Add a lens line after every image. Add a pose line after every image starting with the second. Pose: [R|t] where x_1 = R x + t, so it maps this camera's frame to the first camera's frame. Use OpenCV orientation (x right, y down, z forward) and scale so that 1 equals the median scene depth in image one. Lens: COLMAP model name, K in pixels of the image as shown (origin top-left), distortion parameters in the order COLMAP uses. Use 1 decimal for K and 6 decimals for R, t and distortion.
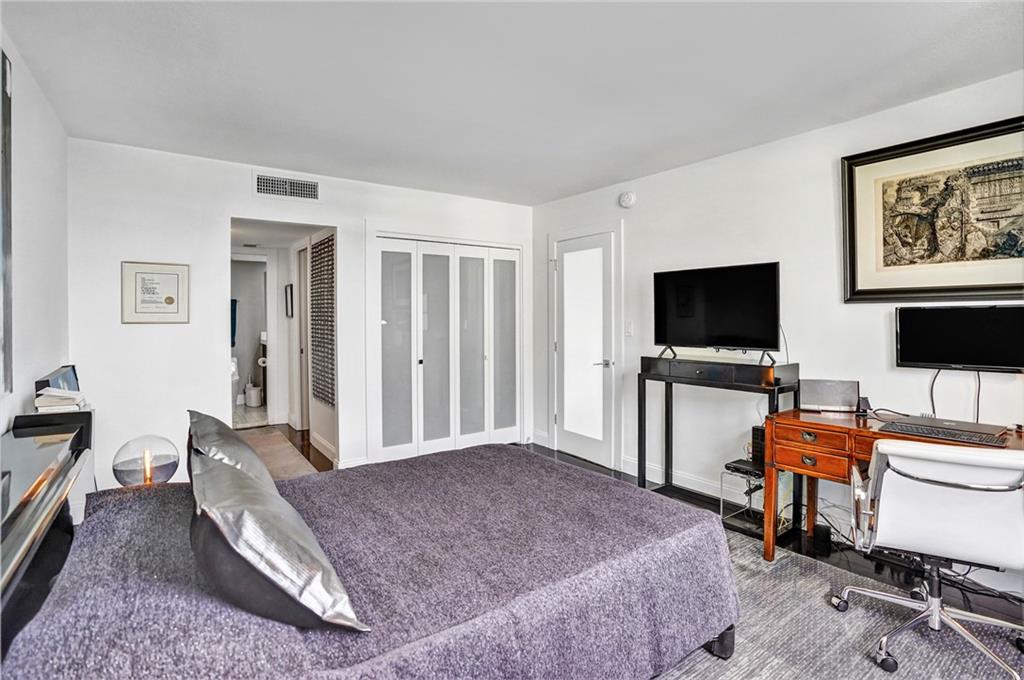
lens RADIAL K [[491.0, 0, 512.2], [0, 491.0, 329.8], [0, 0, 1]] dist [-0.077874, 0.030792]
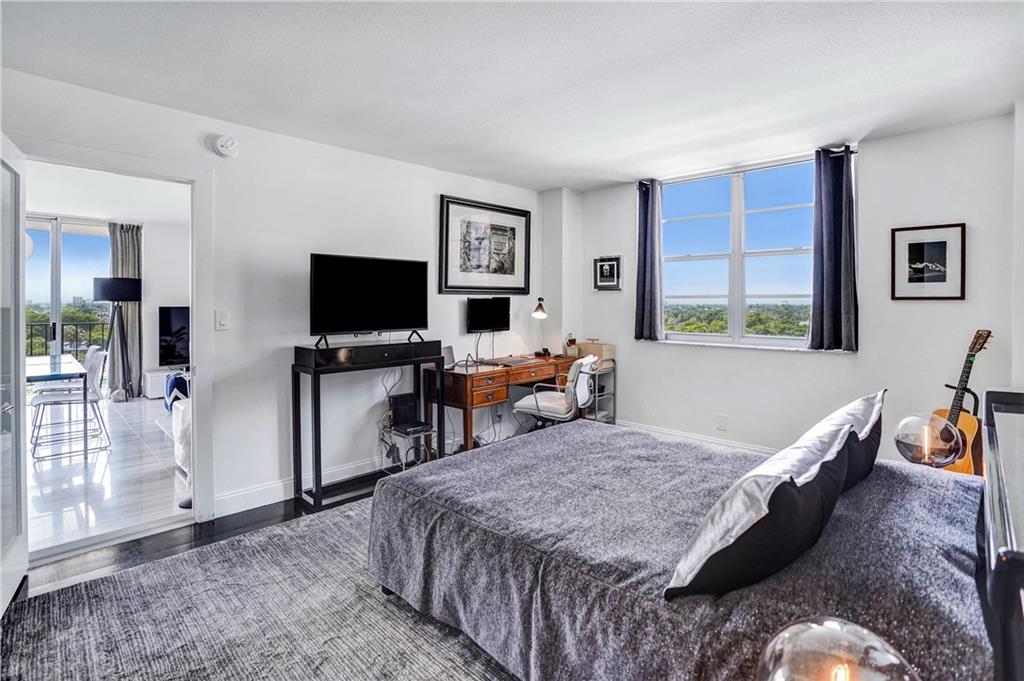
lens RADIAL K [[489.6, 0, 517.8], [0, 489.6, 303.0], [0, 0, 1]] dist [-0.074947, 0.030513]
pose [[-0.175285, 0.002465, 0.984515, -0.804022], [0.027811, 0.999610, 0.002449, -0.024372], [-0.984125, 0.027810, -0.175285, 1.008937]]
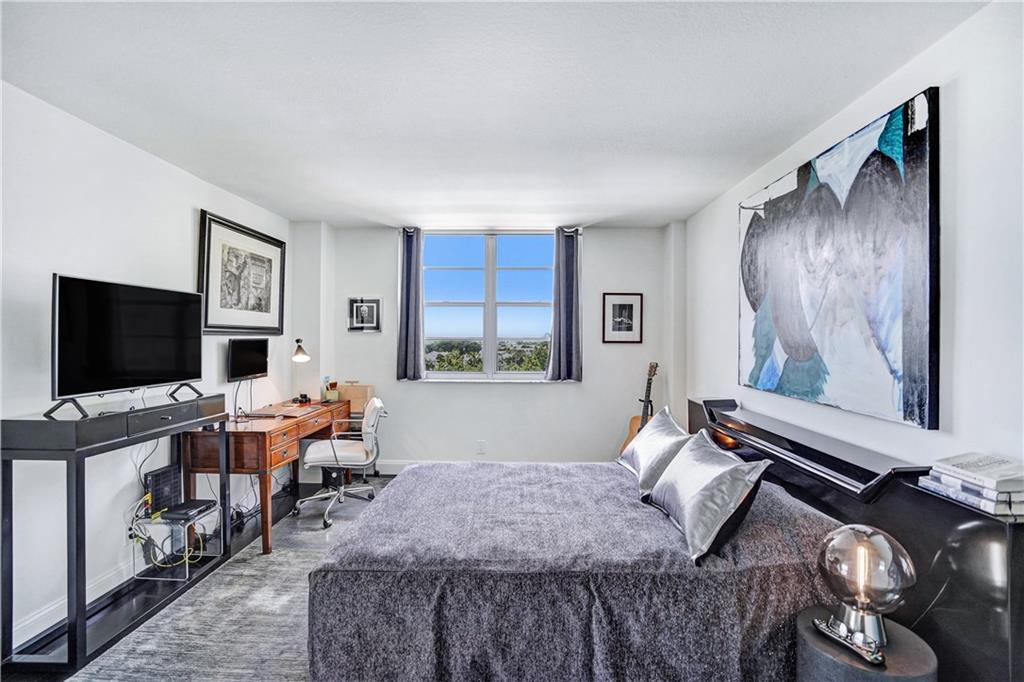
lens RADIAL K [[475.0, 0, 512.0], [0, 475.0, 341.0], [0, 0, 1]] dist [-0.069606, 0.021362]
pose [[-0.794136, -0.000368, 0.607739, -0.577019], [0.016378, 0.999624, 0.022006, -0.051689], [-0.607519, 0.027429, -0.793832, 1.400312]]
